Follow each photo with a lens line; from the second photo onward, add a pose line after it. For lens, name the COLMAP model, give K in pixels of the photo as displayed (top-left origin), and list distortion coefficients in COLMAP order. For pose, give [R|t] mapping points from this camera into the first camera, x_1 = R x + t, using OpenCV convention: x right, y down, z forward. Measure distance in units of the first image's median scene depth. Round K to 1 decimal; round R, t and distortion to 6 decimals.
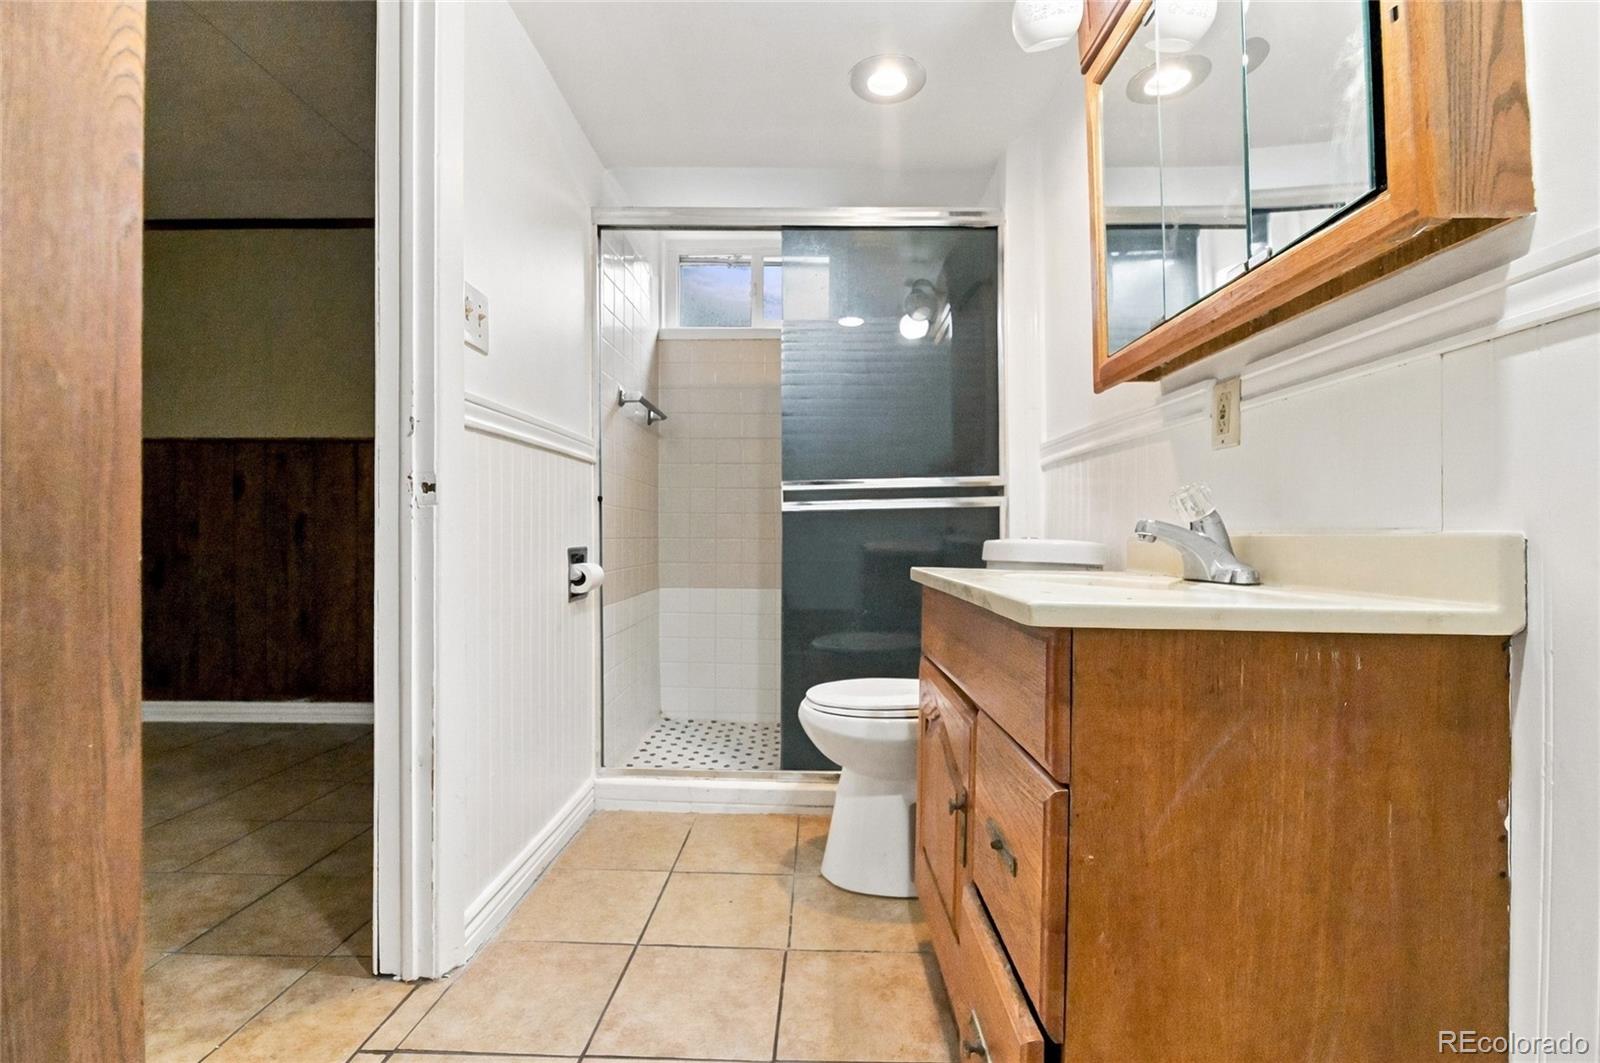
lens RADIAL K [[687.9, 0, 822.7], [0, 687.9, 528.2], [0, 0, 1]] dist [-0.000535, -0.000713]
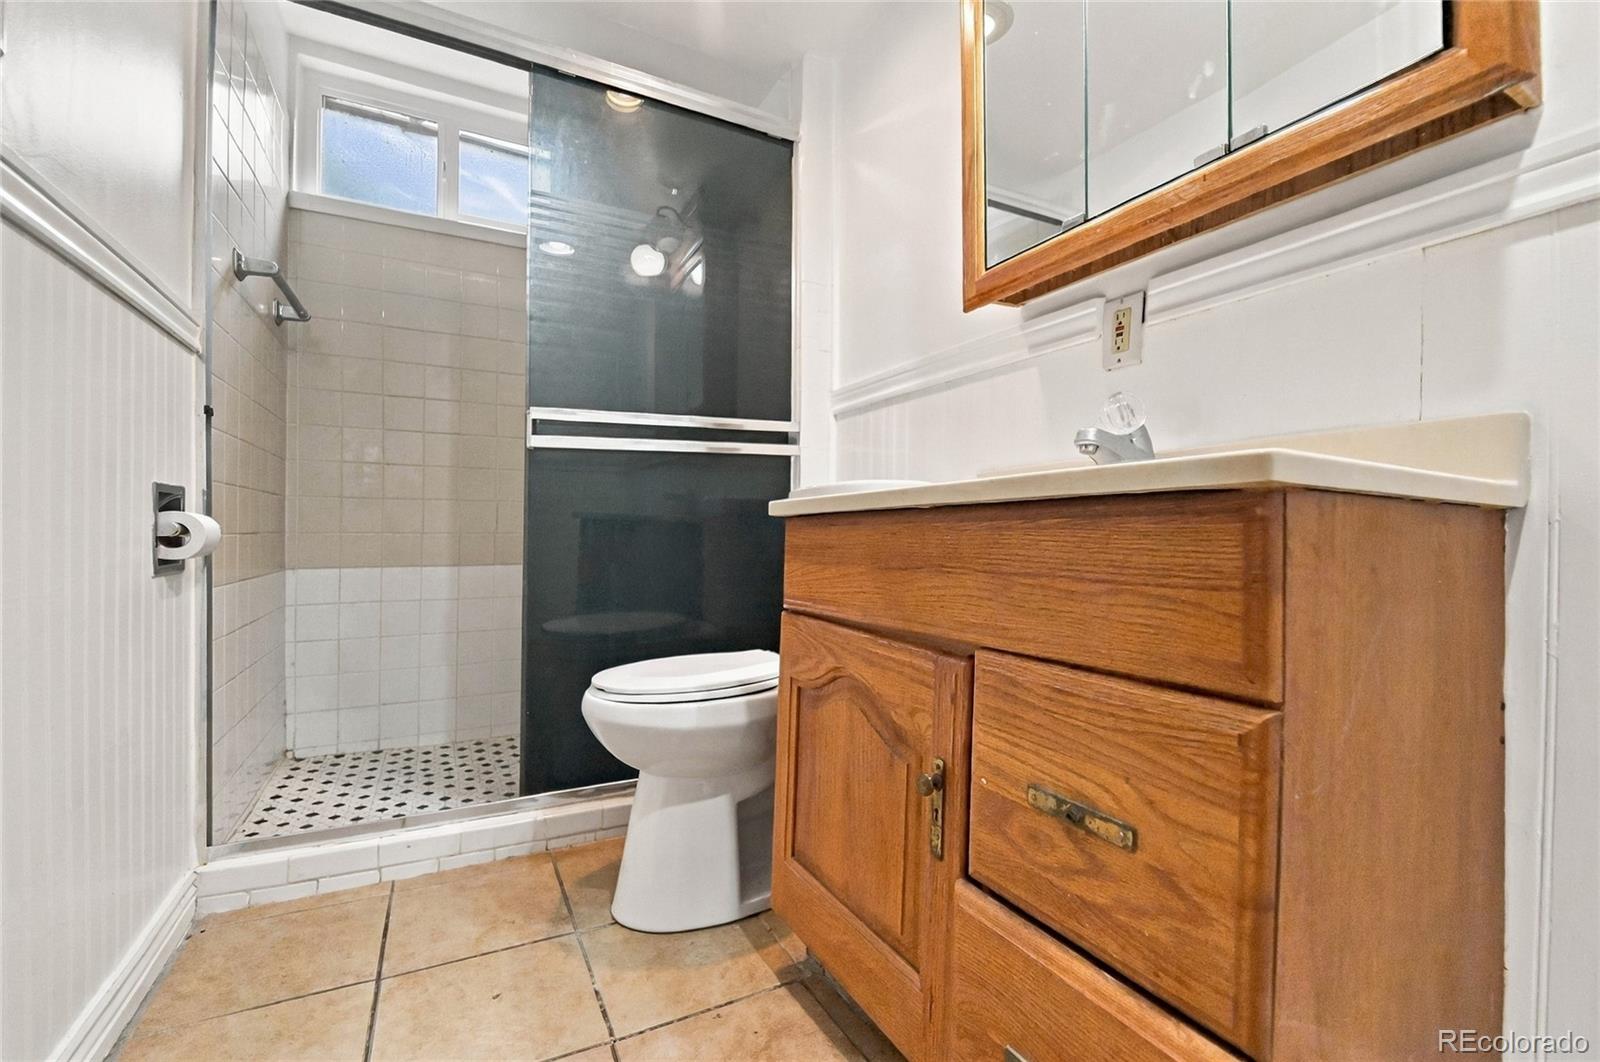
lens RADIAL K [[687.9, 0, 822.7], [0, 687.9, 527.7], [0, 0, 1]] dist [-0.000535, -0.000713]
pose [[0.875001, -0.001125, 0.484119, -0.153850], [-0.000631, 0.999994, 0.003464, 0.064683], [-0.484120, -0.003337, 0.874995, 0.214488]]
